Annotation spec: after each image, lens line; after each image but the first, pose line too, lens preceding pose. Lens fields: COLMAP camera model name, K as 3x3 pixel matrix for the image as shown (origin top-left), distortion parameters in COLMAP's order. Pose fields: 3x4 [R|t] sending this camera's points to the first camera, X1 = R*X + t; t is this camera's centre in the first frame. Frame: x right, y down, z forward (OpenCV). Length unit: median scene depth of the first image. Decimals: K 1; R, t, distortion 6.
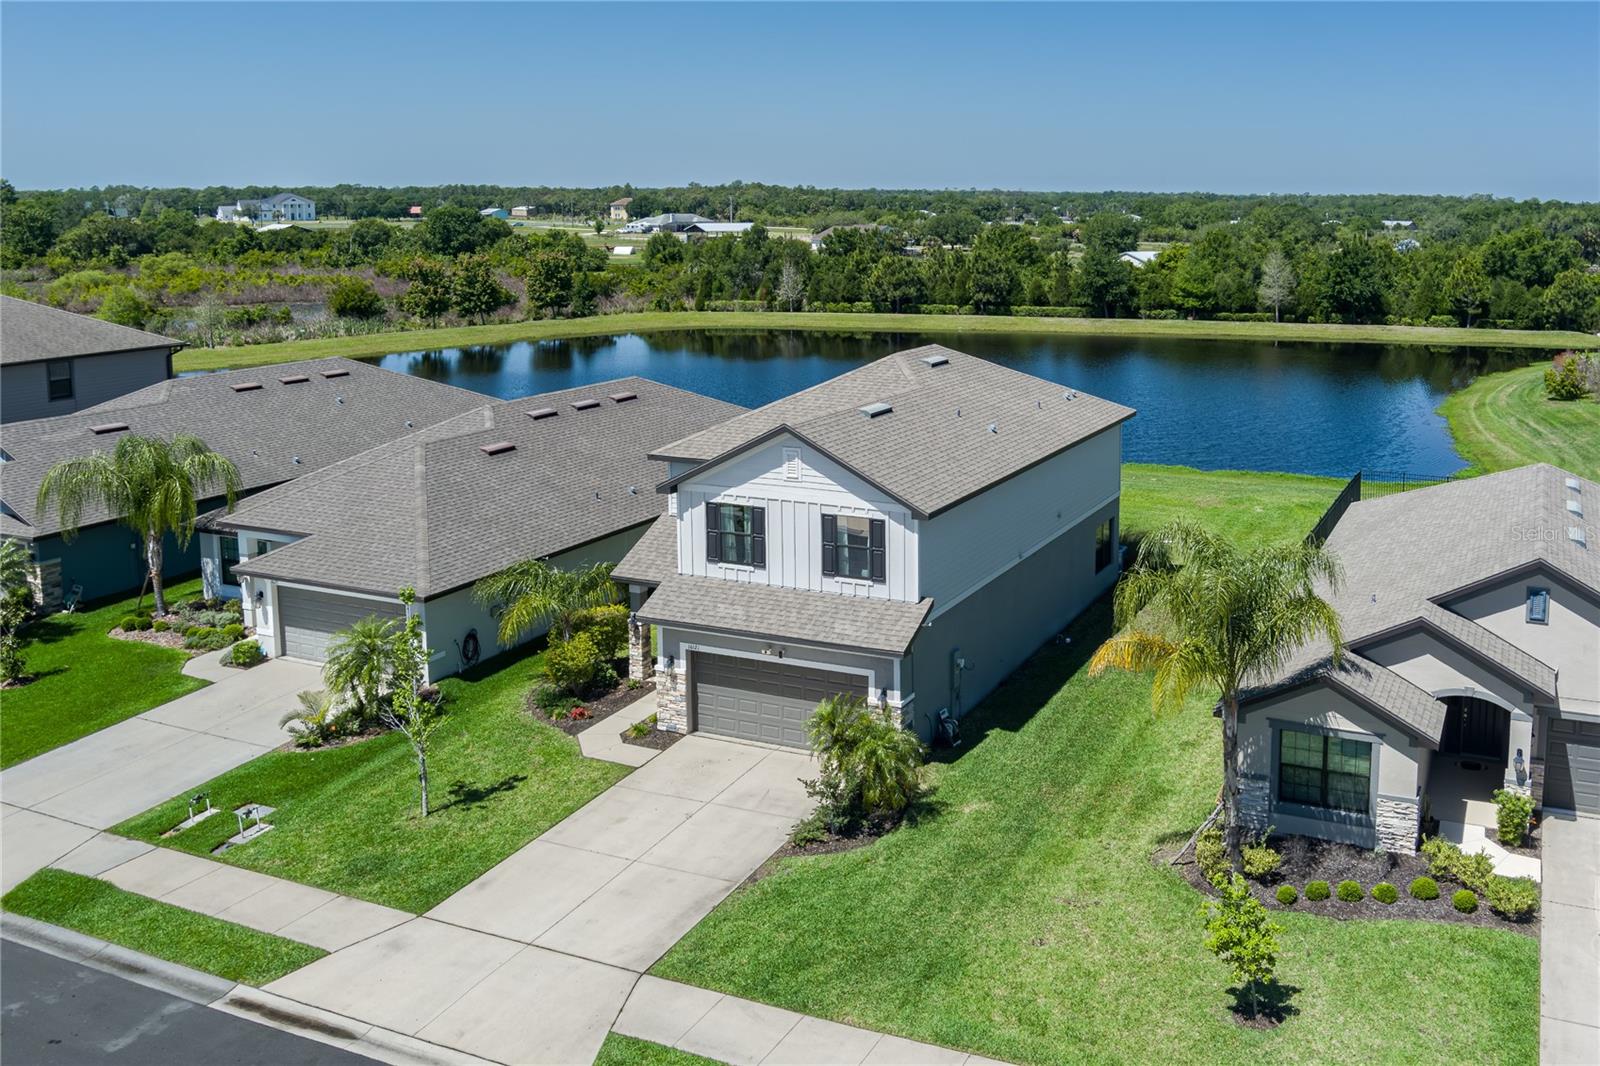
lens RADIAL K [[1335.3, 0, 1094.5], [0, 1335.3, 377.0], [0, 0, 1]] dist [-0.054743, -0.002275]
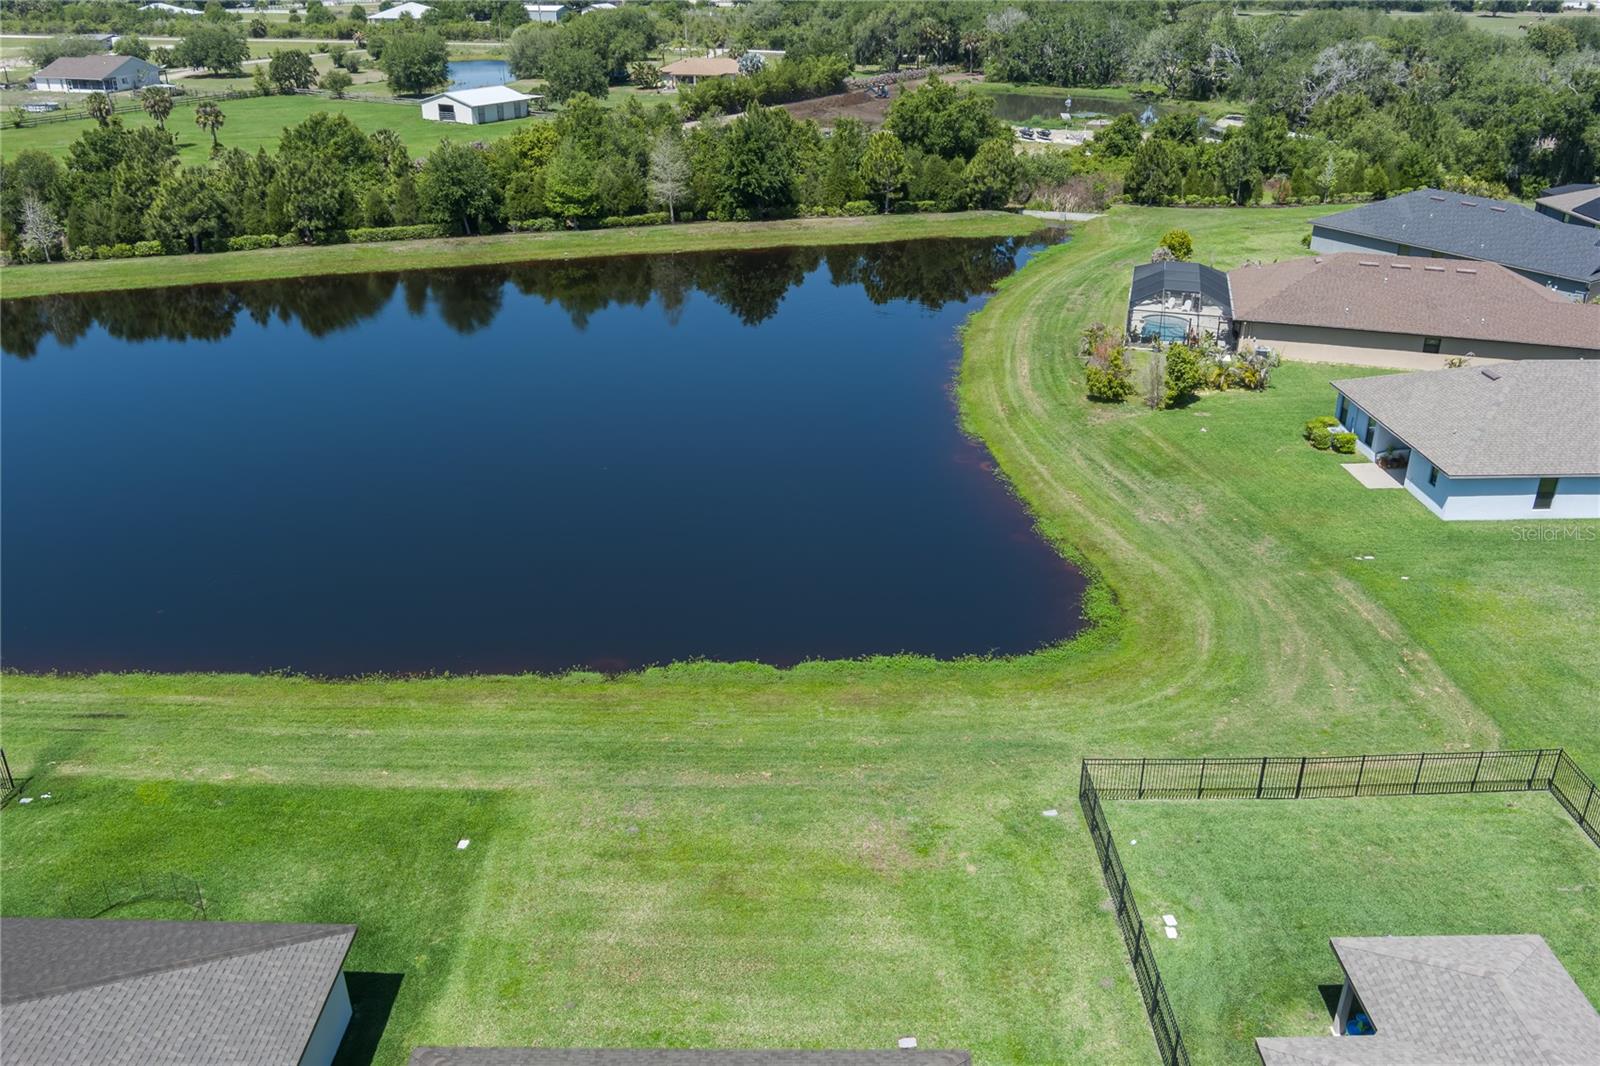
lens RADIAL K [[1298.3, 0, 800.0], [0, 1298.3, 533.0], [0, 0, 1]] dist [-0.086344, 0.040350]
pose [[0.950458, -0.143953, 0.275514, -0.207852], [0.056925, 0.951926, 0.300993, -0.477538], [-0.305597, -0.270397, 0.912960, 0.855353]]
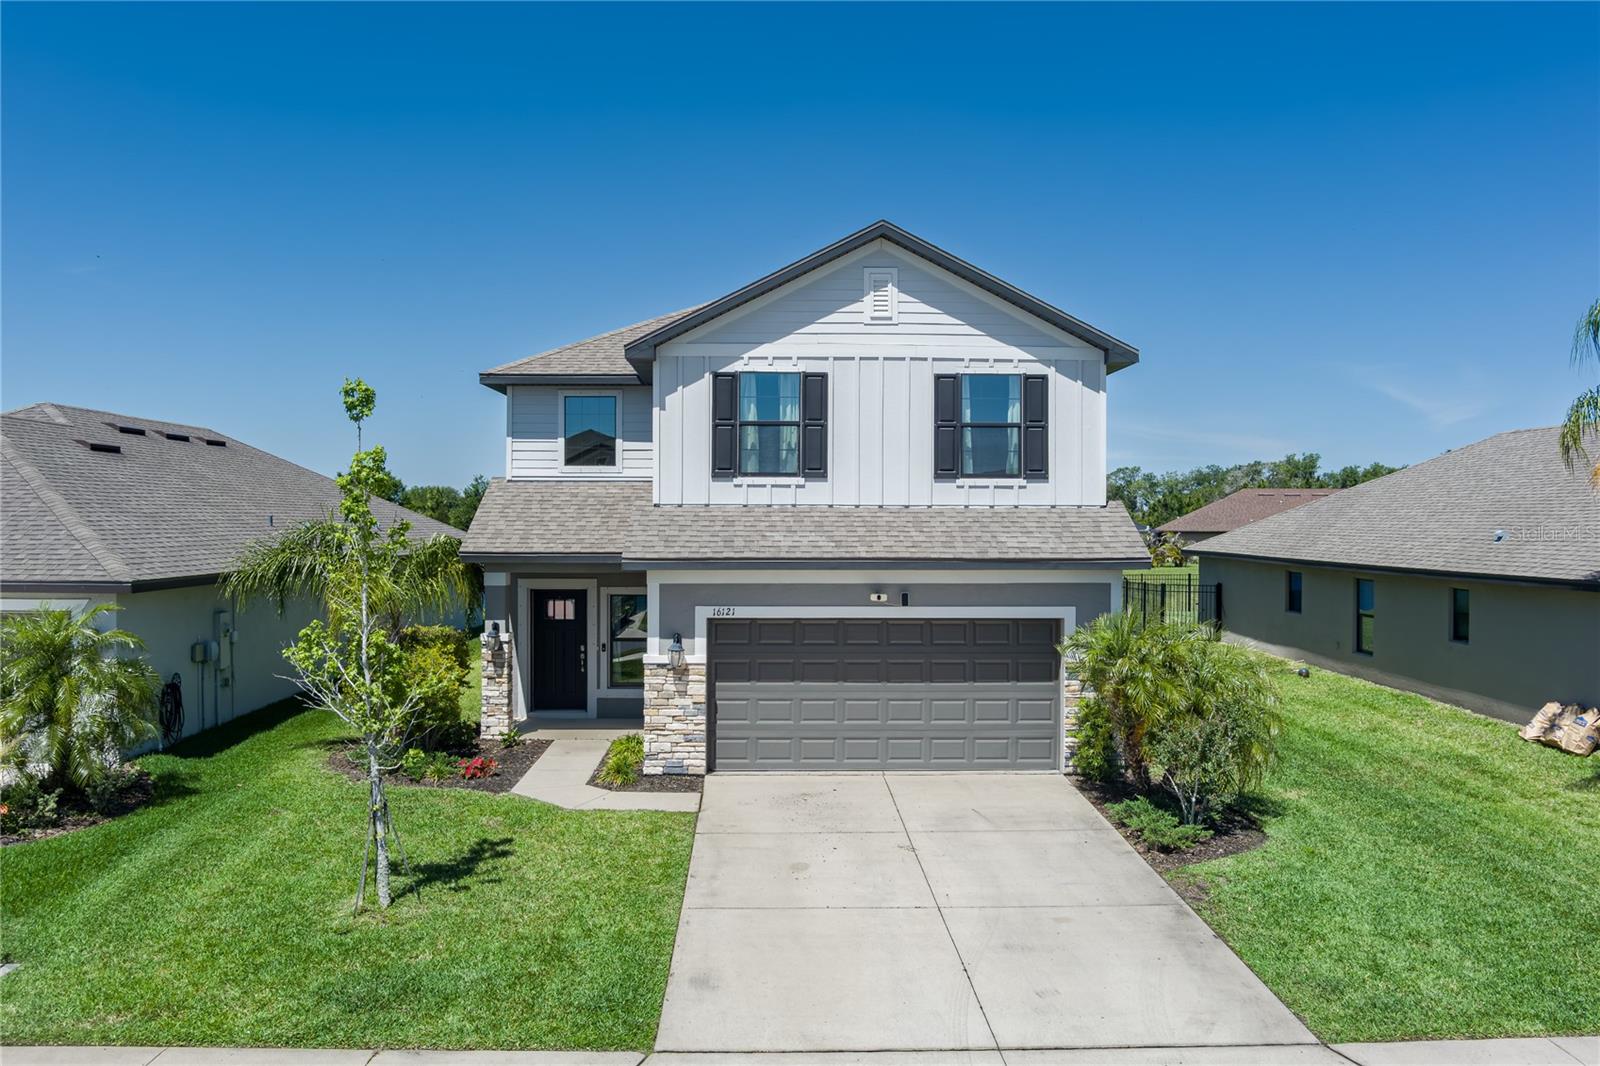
lens RADIAL K [[1298.3, 0, 800.0], [0, 1298.3, 533.0], [0, 0, 1]] dist [-0.086344, 0.040350]
pose [[0.941290, -0.019272, 0.337049, -0.454625], [0.058008, 0.992754, -0.105236, 0.229012], [-0.332579, 0.118609, 0.935587, 0.459879]]
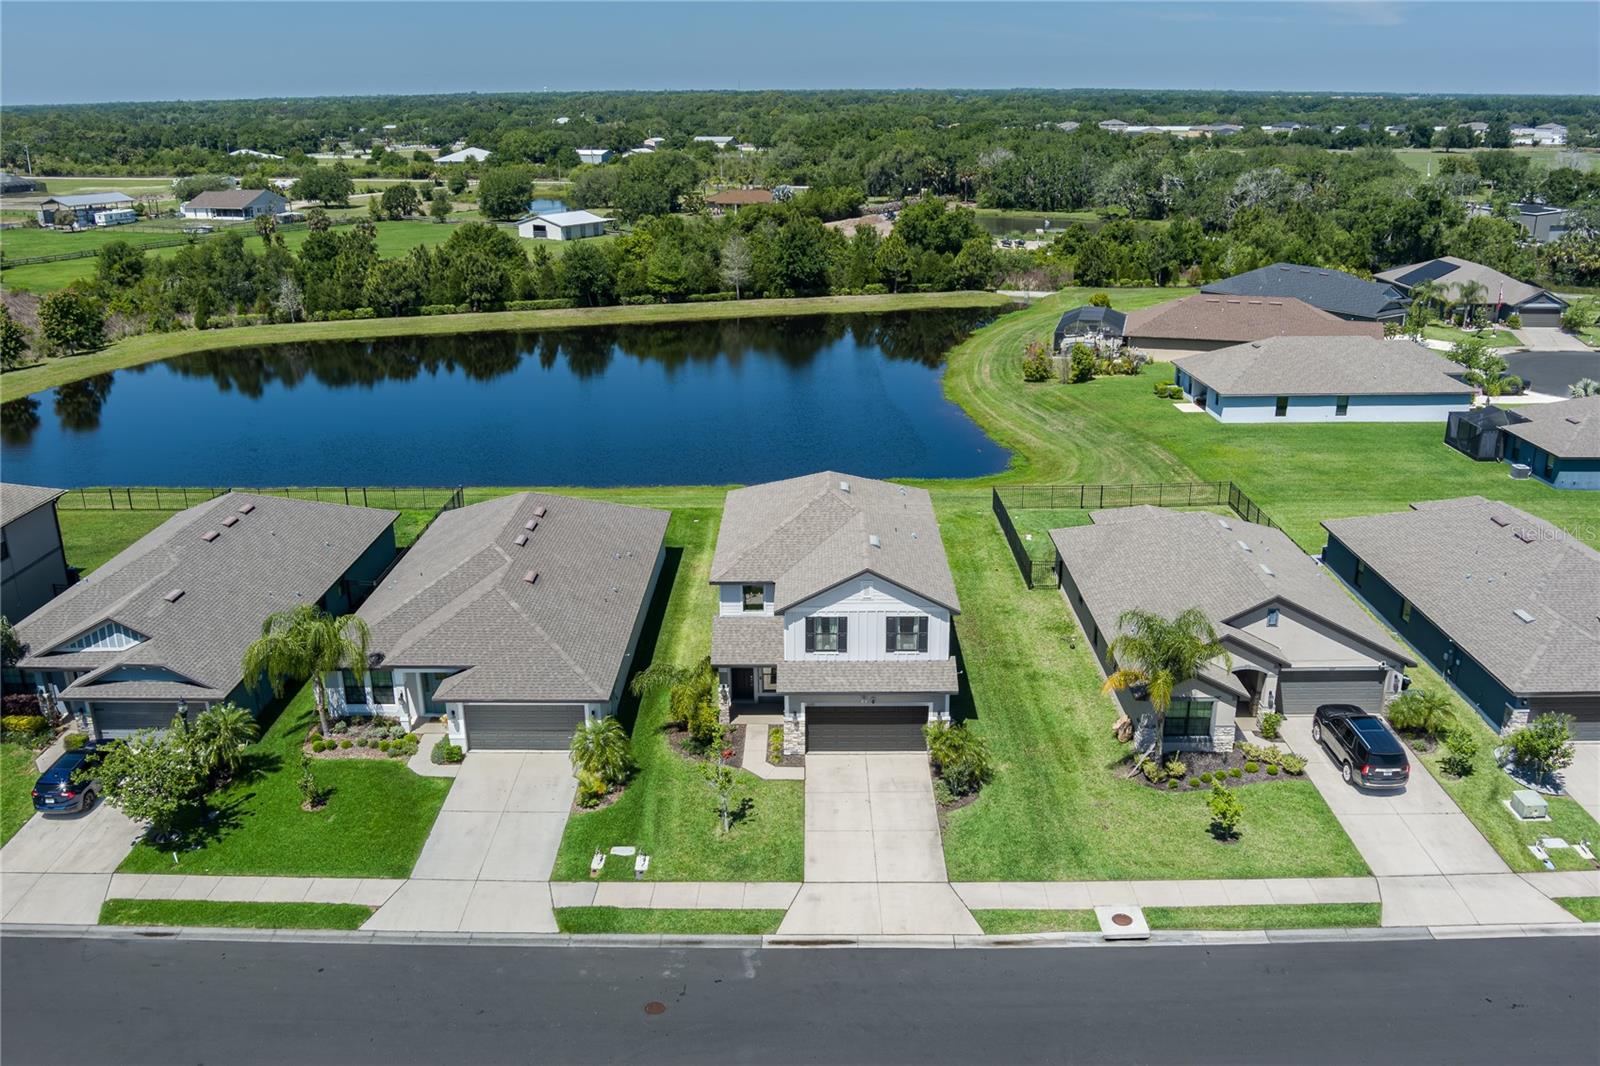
lens RADIAL K [[1287.7, 0, 800.8], [0, 1287.7, 503.6], [0, 0, 1]] dist [-0.076923, 0.002844]
pose [[0.952585, -0.114917, 0.281739, -0.732311], [0.064384, 0.981098, 0.182484, -0.333611], [-0.297384, -0.155692, 0.941978, -0.467730]]
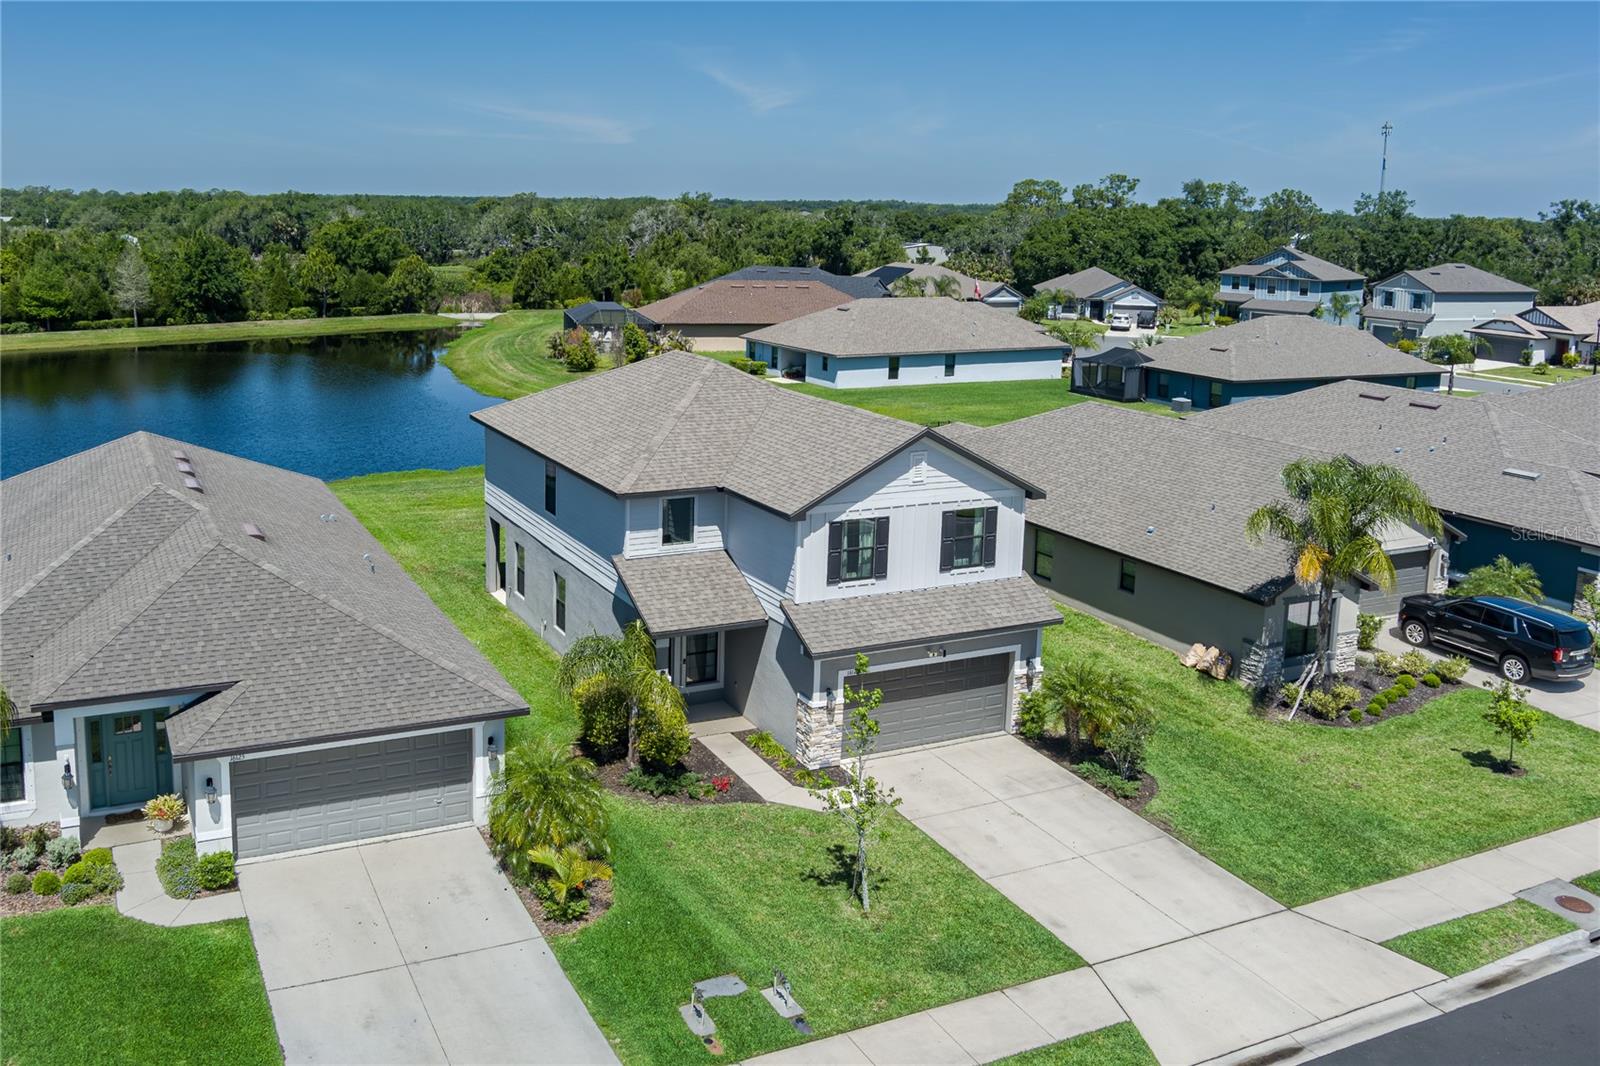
lens RADIAL K [[1323.7, 0, 611.4], [0, 1323.7, 392.5], [0, 0, 1]] dist [-0.068073, 0.010099]
pose [[0.763660, -0.101218, 0.637635, -1.018808], [0.088637, 0.994719, 0.051746, -0.063382], [-0.639505, 0.017001, 0.768599, 0.368563]]
